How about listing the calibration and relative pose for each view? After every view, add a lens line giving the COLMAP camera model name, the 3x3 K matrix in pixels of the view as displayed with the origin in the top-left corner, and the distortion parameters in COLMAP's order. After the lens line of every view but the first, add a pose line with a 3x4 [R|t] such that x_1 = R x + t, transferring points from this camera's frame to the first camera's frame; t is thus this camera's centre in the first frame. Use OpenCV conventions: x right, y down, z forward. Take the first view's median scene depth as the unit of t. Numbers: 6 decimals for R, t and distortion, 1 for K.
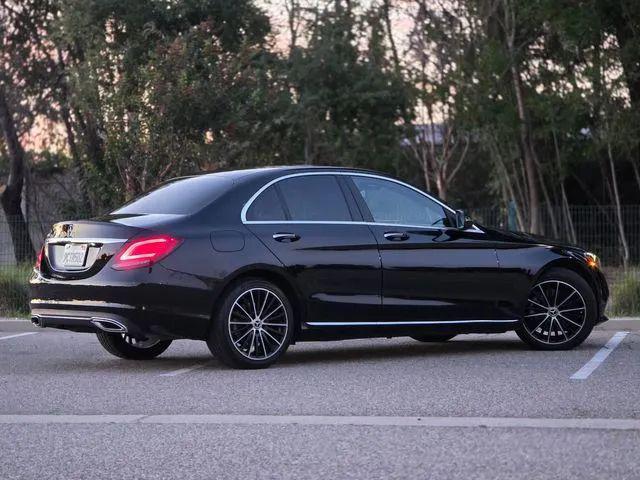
lens RADIAL K [[2200.6, 0, 320.0], [0, 2200.6, 240.0], [0, 0, 1]] dist [0.278076, -1.407848]
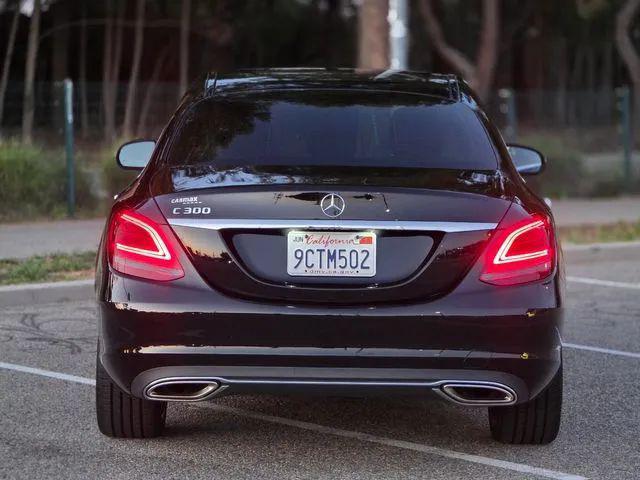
lens RADIAL K [[2200.6, 0, 320.0], [0, 2200.6, 240.0], [0, 0, 1]] dist [0.278076, -1.407848]
pose [[0.589845, -0.044280, 0.806301, -0.514884], [-0.014588, 0.997748, 0.065466, -0.028838], [-0.807384, -0.050378, 0.587871, 0.717477]]
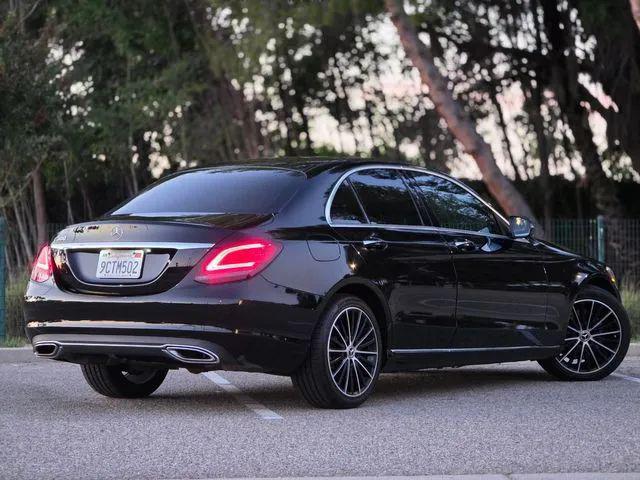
lens RADIAL K [[2200.6, 0, 320.0], [0, 2200.6, 240.0], [0, 0, 1]] dist [0.278076, -1.407848]
pose [[0.944963, 0.010694, 0.327003, -0.300641], [-0.006889, 0.999894, -0.012793, 0.007810], [-0.327105, 0.009836, 0.944937, 0.246923]]
